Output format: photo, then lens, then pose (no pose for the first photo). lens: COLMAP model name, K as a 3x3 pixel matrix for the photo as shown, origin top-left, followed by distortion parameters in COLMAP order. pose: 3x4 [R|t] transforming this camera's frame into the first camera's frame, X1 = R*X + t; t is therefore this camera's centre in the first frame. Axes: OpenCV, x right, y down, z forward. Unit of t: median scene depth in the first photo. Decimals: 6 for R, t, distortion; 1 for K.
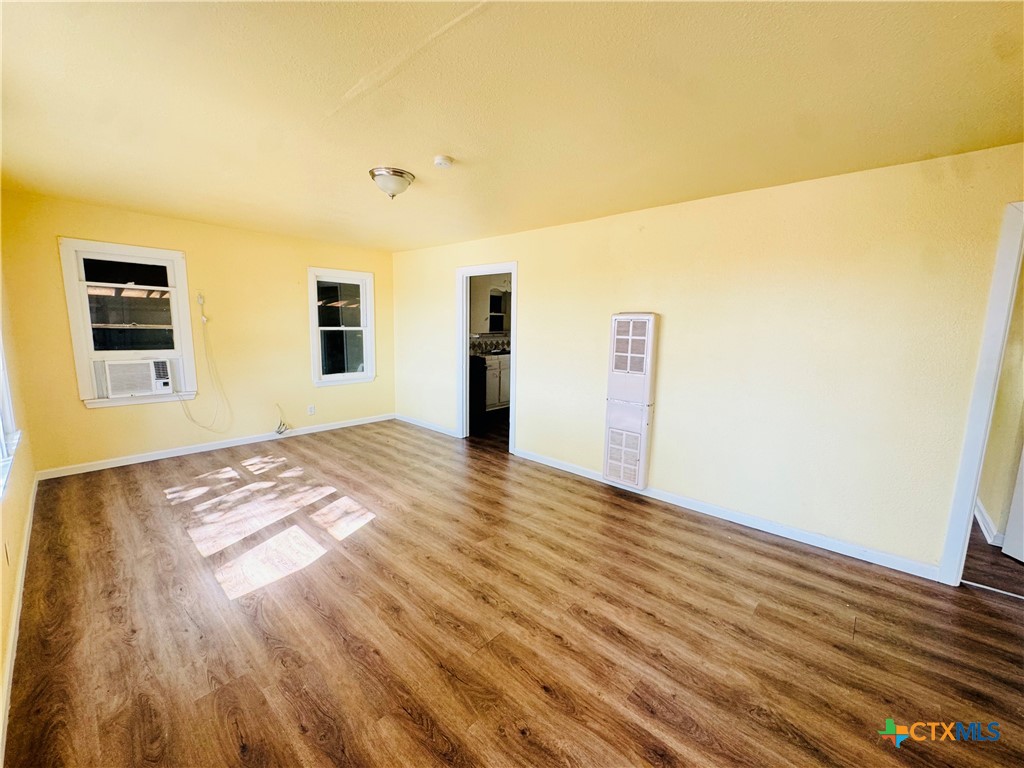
lens RADIAL K [[407.7, 0, 512.0], [0, 407.7, 384.0], [0, 0, 1]] dist [0.000426, 0.000260]
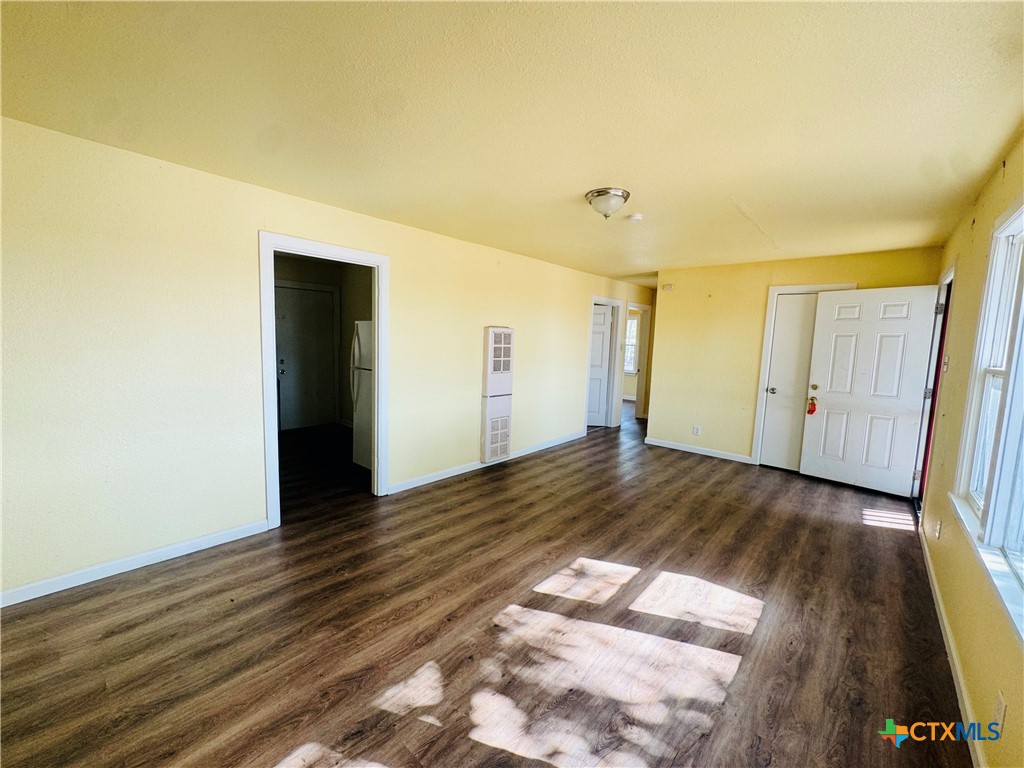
lens RADIAL K [[407.7, 0, 512.0], [0, 407.7, 384.0], [0, 0, 1]] dist [0.000426, 0.000260]
pose [[-0.004753, -0.131275, 0.991335, -1.185950], [0.112997, 0.984926, 0.130969, -0.186257], [-0.993584, 0.112640, 0.010152, 1.120639]]
